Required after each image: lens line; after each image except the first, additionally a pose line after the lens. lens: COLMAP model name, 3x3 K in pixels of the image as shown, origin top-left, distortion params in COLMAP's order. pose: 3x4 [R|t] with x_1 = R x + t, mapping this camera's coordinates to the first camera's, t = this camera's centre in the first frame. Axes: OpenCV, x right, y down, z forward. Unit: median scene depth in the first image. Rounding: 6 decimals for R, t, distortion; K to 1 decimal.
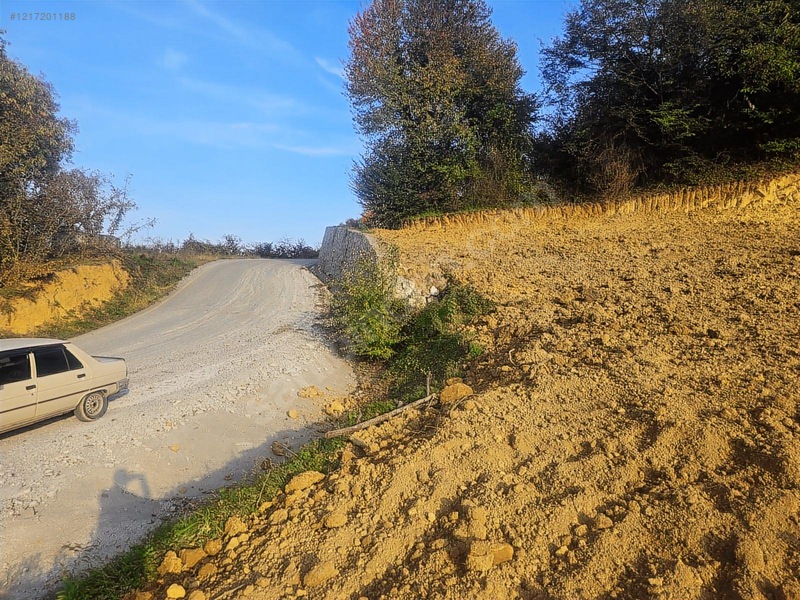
lens RADIAL K [[543.6, 0, 397.6], [0, 543.6, 306.6], [0, 0, 1]] dist [0.060404, -0.047499]
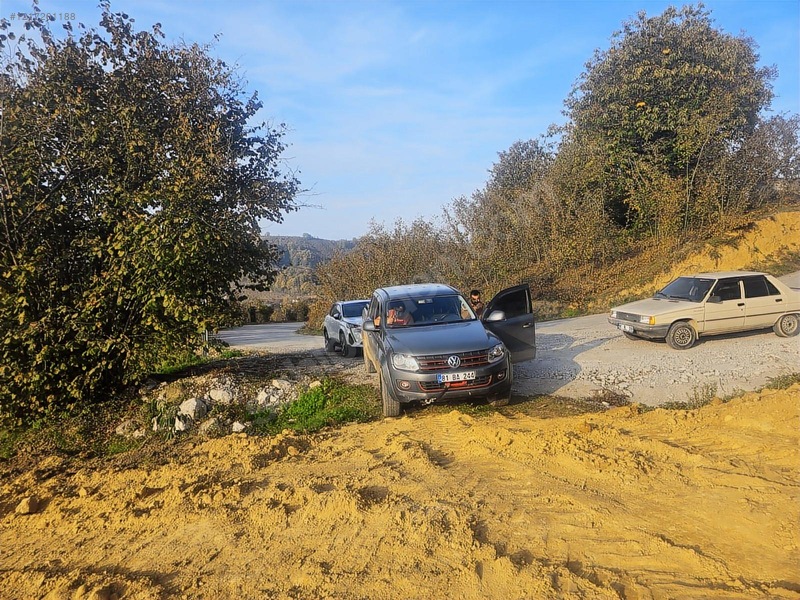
lens RADIAL K [[543.6, 0, 378.1], [0, 543.6, 302.5], [0, 0, 1]] dist [0.060404, -0.047499]
pose [[0.412449, 0.041635, -0.910029, 0.057012], [0.031497, 0.997706, 0.059921, 0.006015], [0.910436, -0.053378, 0.410191, -0.100287]]
